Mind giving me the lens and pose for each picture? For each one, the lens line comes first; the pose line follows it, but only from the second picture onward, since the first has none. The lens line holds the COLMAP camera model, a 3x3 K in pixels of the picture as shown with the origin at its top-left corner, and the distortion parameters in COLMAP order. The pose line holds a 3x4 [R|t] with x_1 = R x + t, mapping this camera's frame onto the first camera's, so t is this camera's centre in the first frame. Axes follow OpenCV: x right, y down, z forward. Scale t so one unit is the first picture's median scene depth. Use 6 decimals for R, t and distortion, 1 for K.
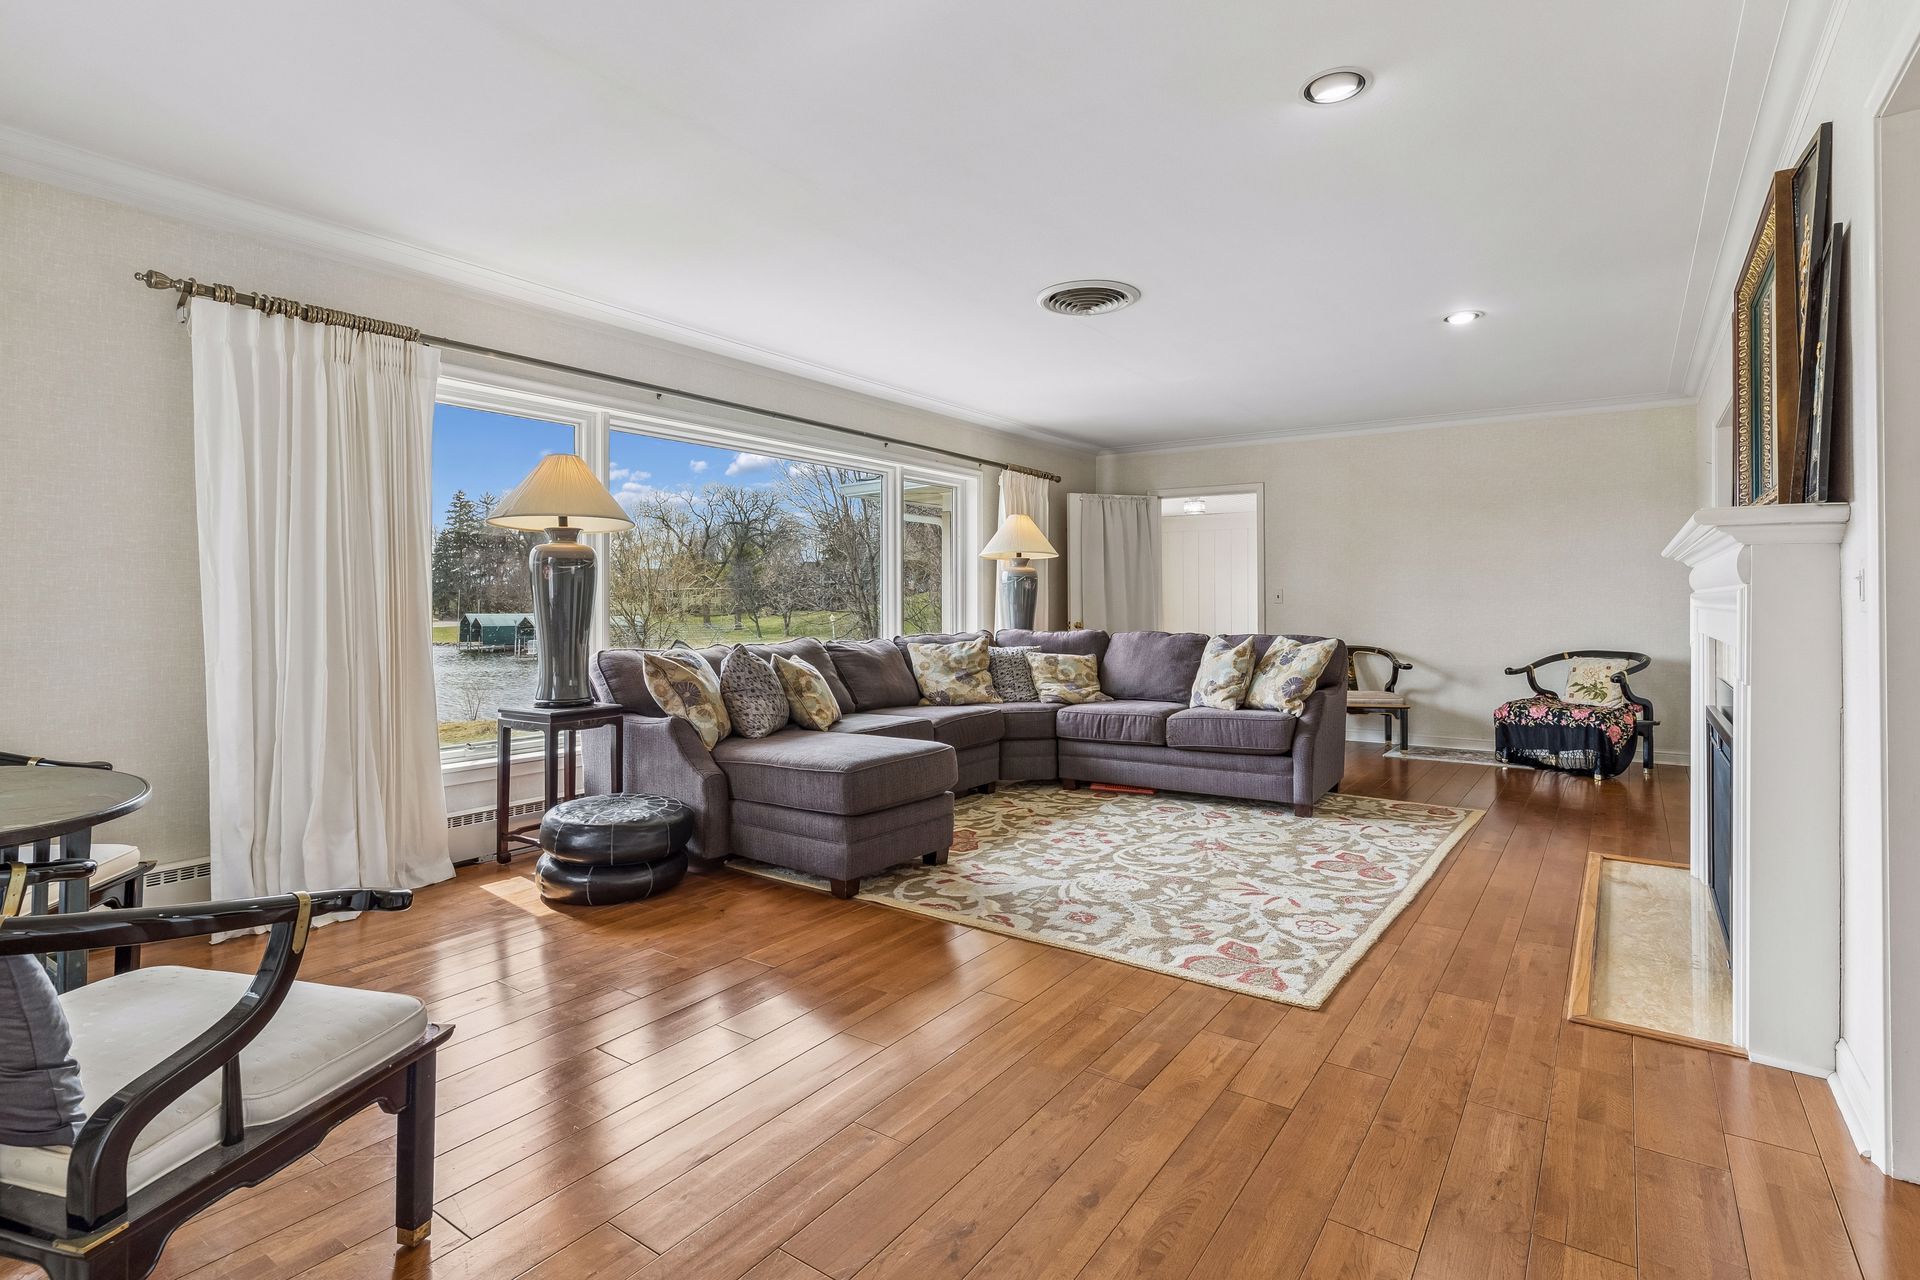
lens RADIAL K [[933.5, 0, 939.1], [0, 933.5, 604.8], [0, 0, 1]] dist [0.010463, 0.000496]
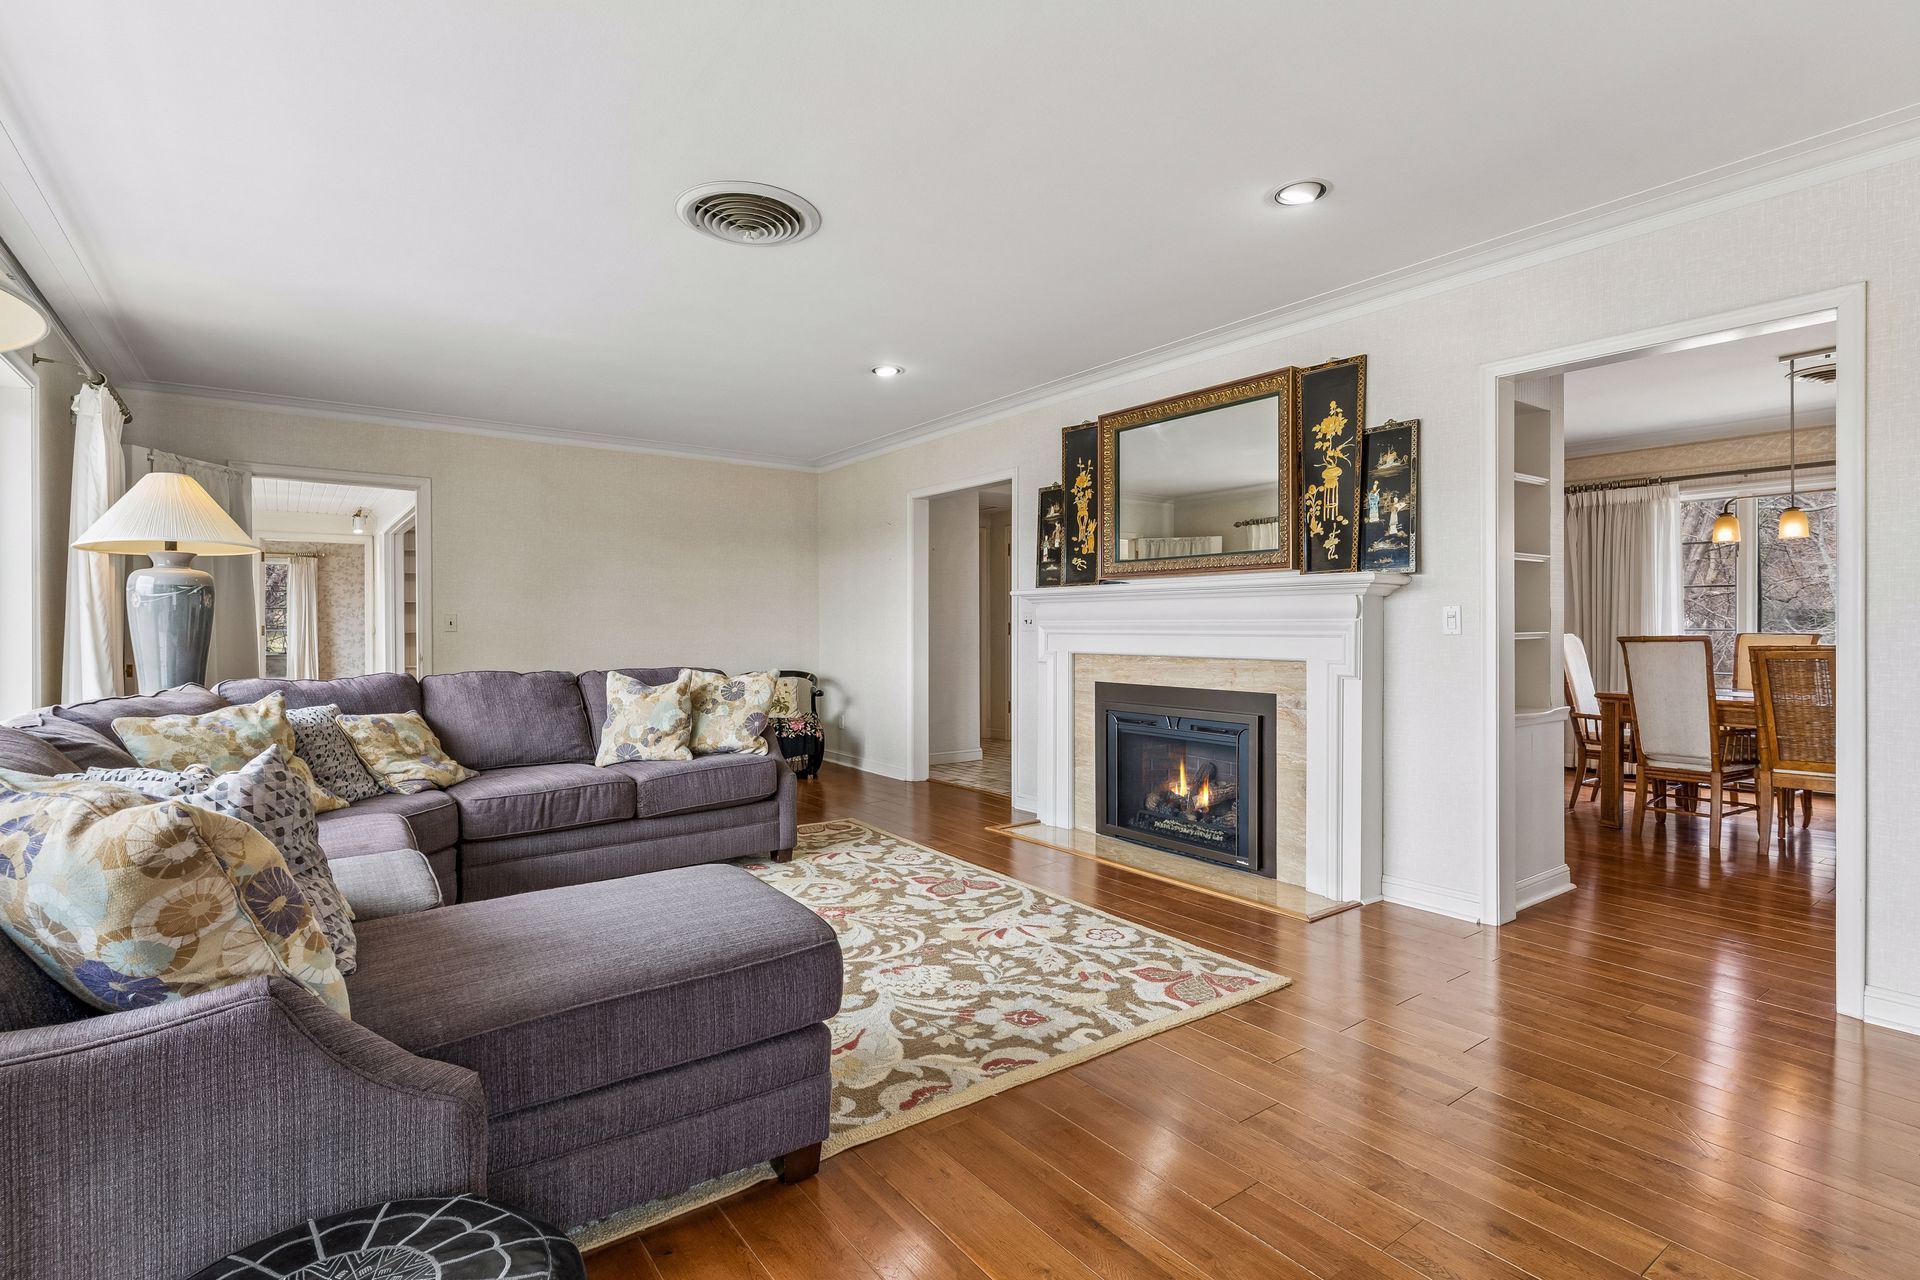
lens RADIAL K [[933.5, 0, 957.2], [0, 933.5, 636.0], [0, 0, 1]] dist [0.010463, 0.000496]
pose [[0.308933, -0.008759, 0.951043, -0.621367], [0.004339, 0.999960, 0.007800, -0.005013], [-0.951074, 0.001717, 0.308959, 0.783718]]
